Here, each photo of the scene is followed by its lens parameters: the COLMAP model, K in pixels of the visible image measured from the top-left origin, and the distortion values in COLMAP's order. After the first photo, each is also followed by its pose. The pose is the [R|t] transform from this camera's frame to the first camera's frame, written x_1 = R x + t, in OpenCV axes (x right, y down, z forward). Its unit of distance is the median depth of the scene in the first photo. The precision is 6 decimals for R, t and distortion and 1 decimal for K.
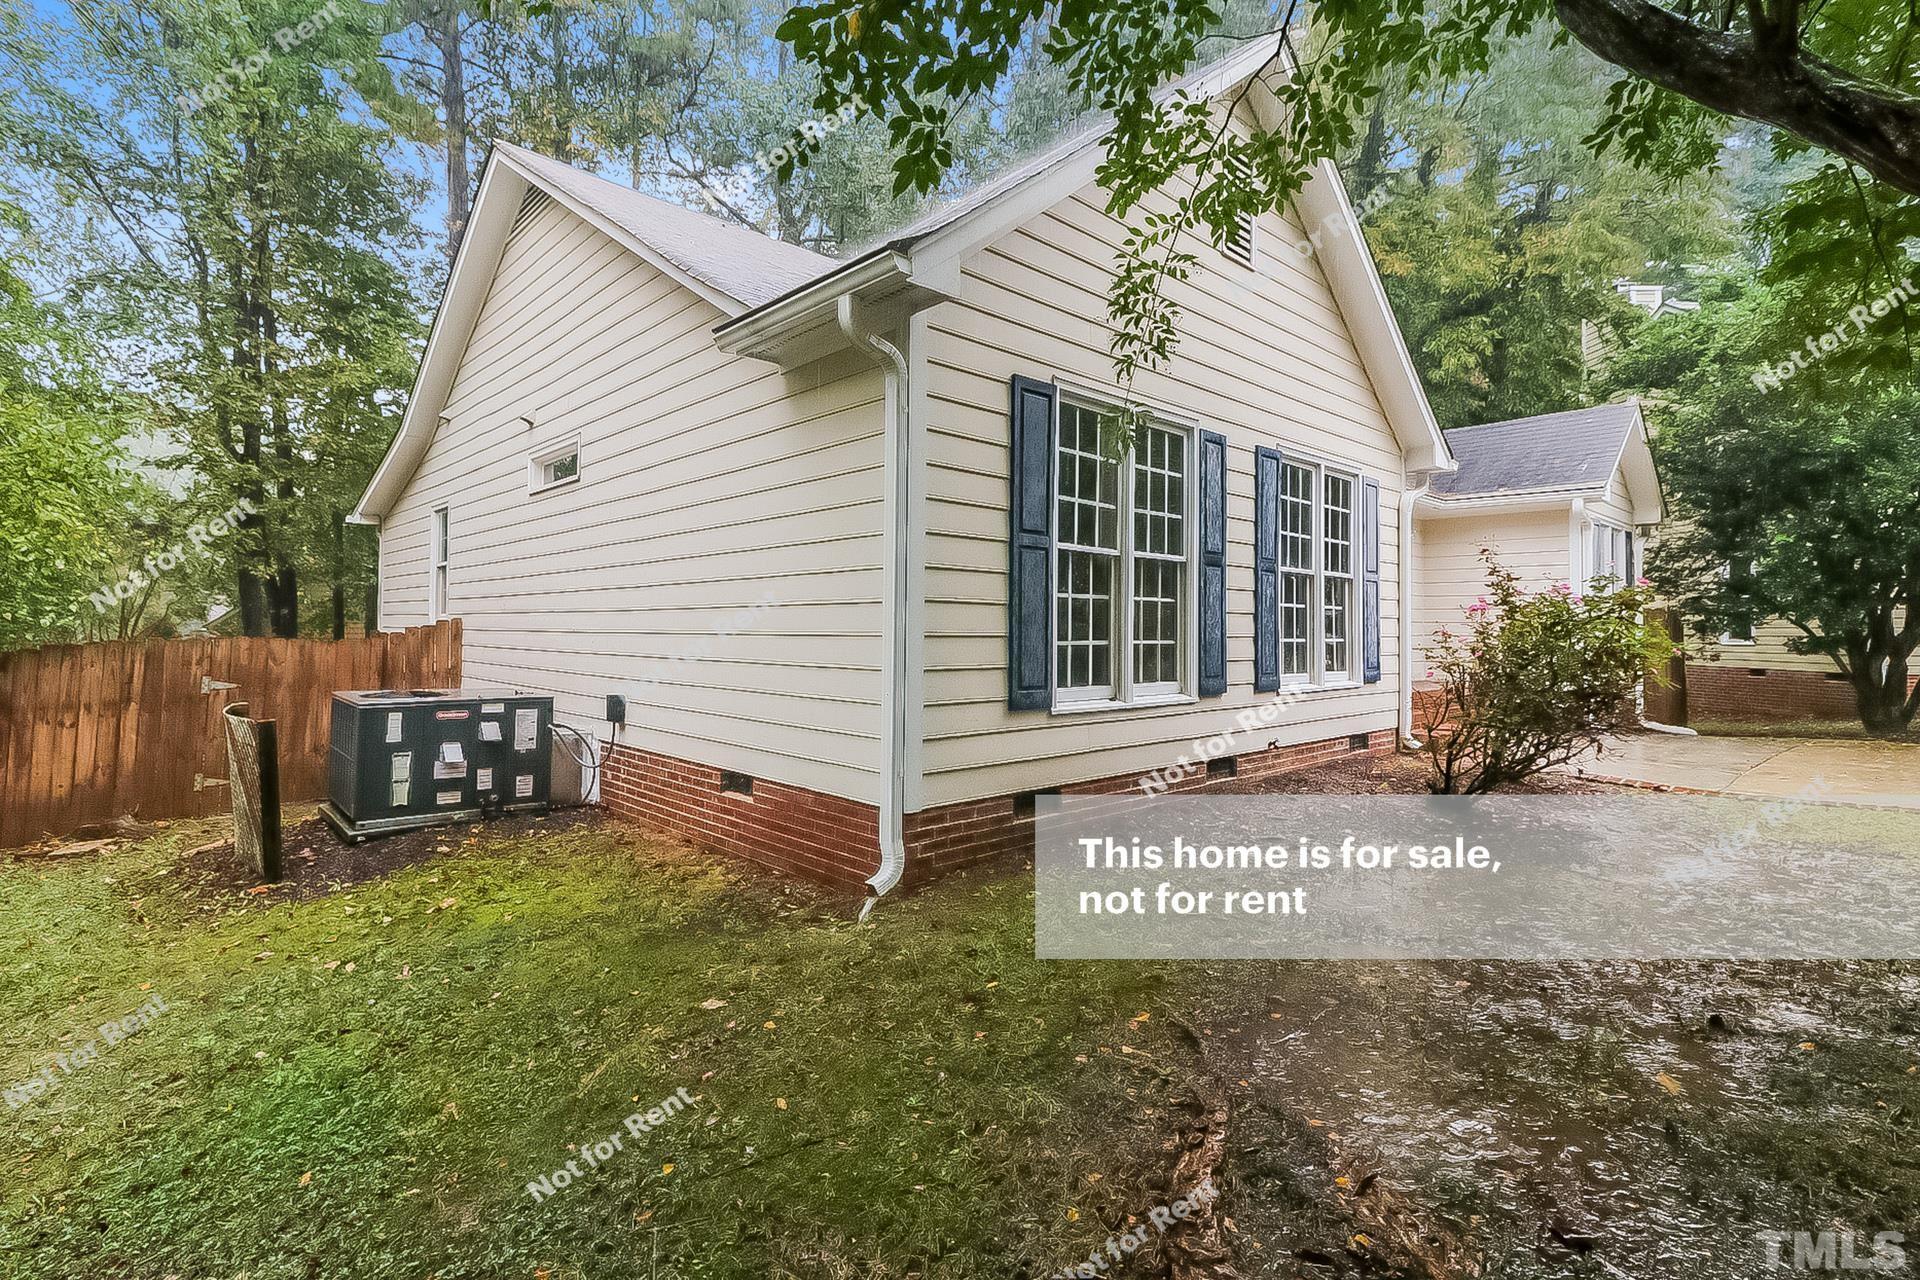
lens RADIAL K [[889.2, 0, 960.5], [0, 889.2, 634.7], [0, 0, 1]] dist [0.012465, -0.004663]
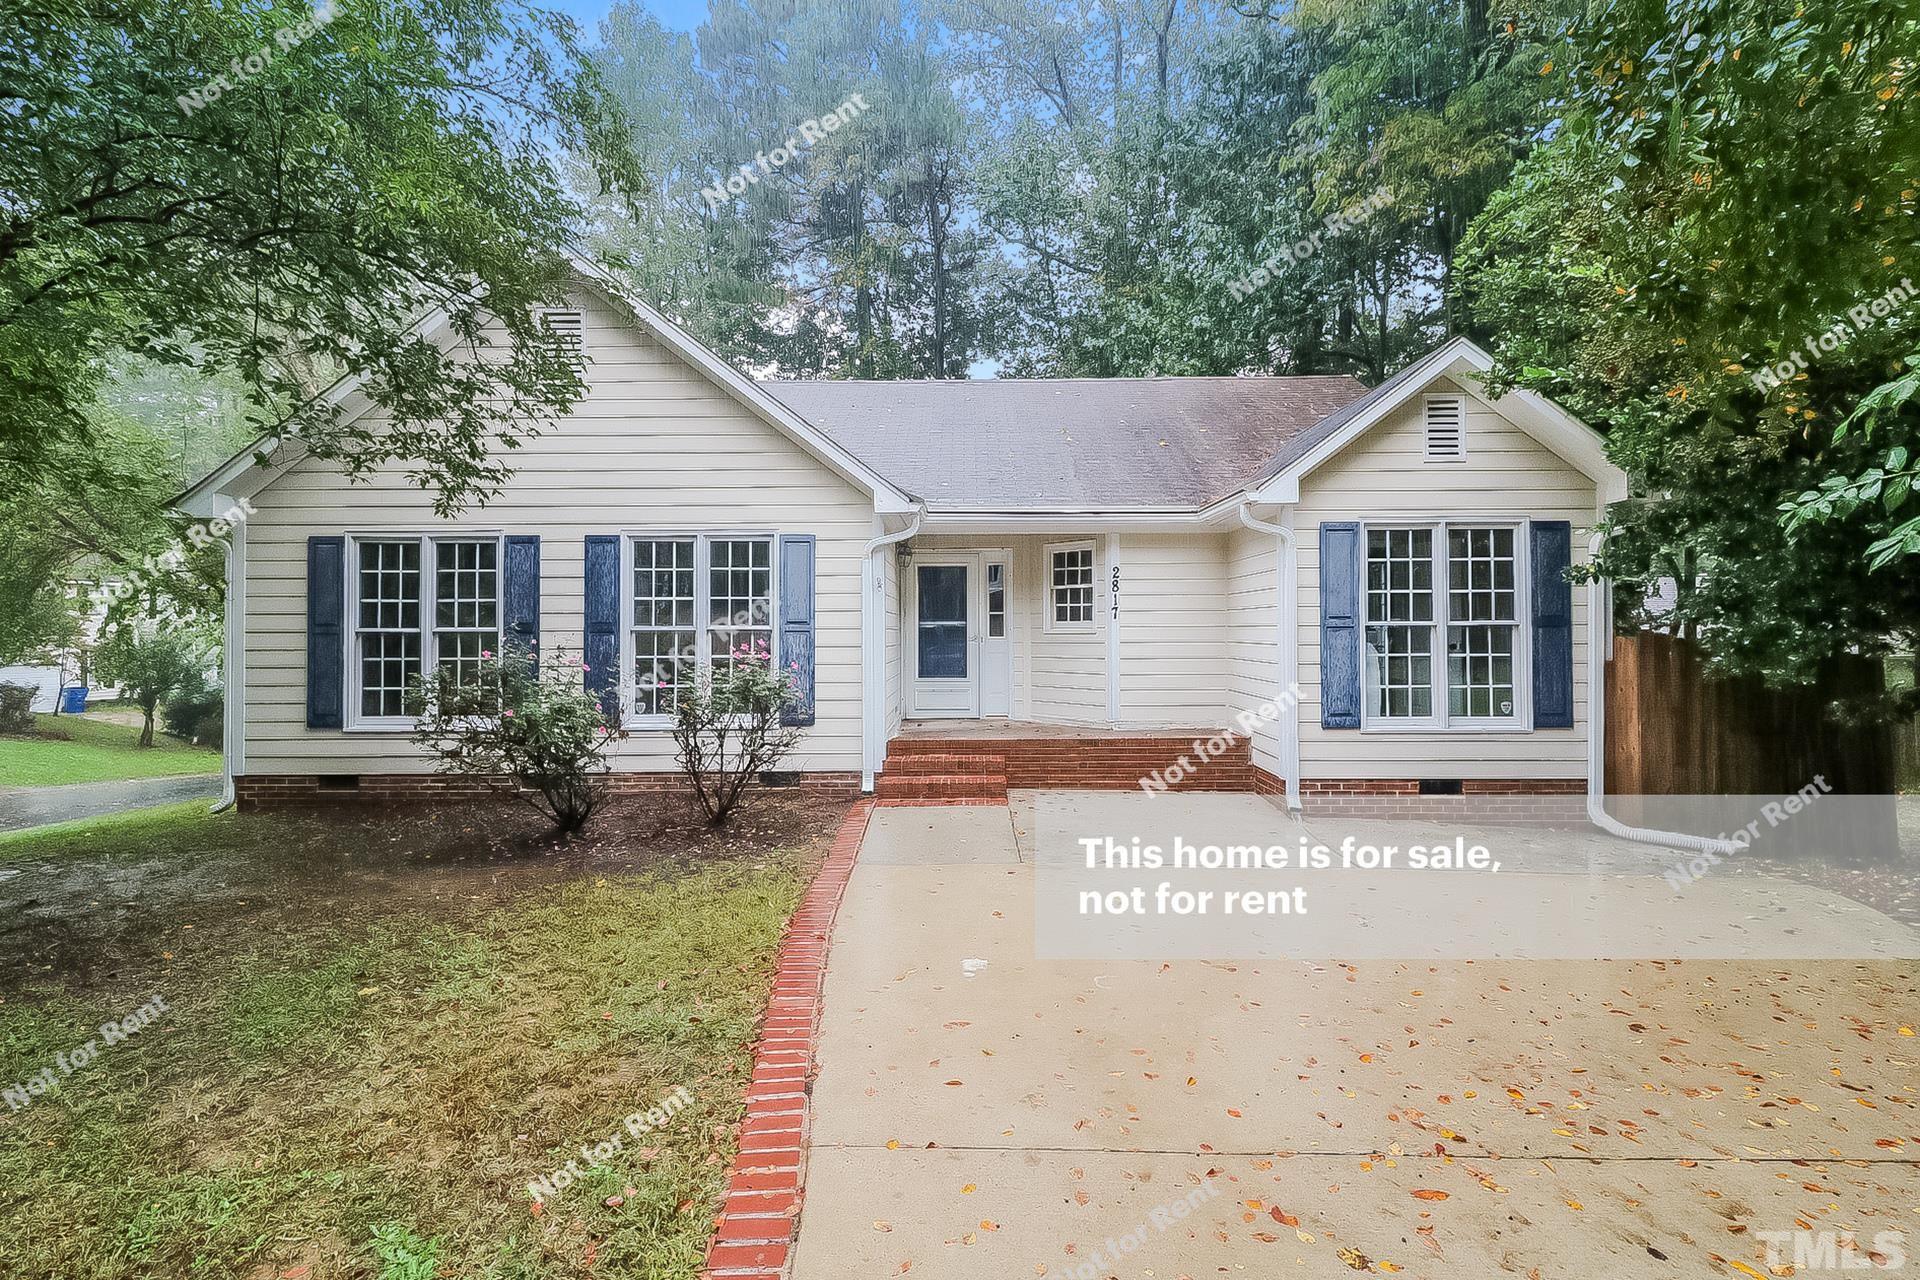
lens RADIAL K [[889.2, 0, 960.8], [0, 889.2, 635.7], [0, 0, 1]] dist [0.012465, -0.004663]
pose [[0.718755, -0.005131, -0.695244, 2.139886], [0.003990, 0.999987, -0.003255, -0.082317], [0.695252, -0.000435, 0.718766, 0.601421]]
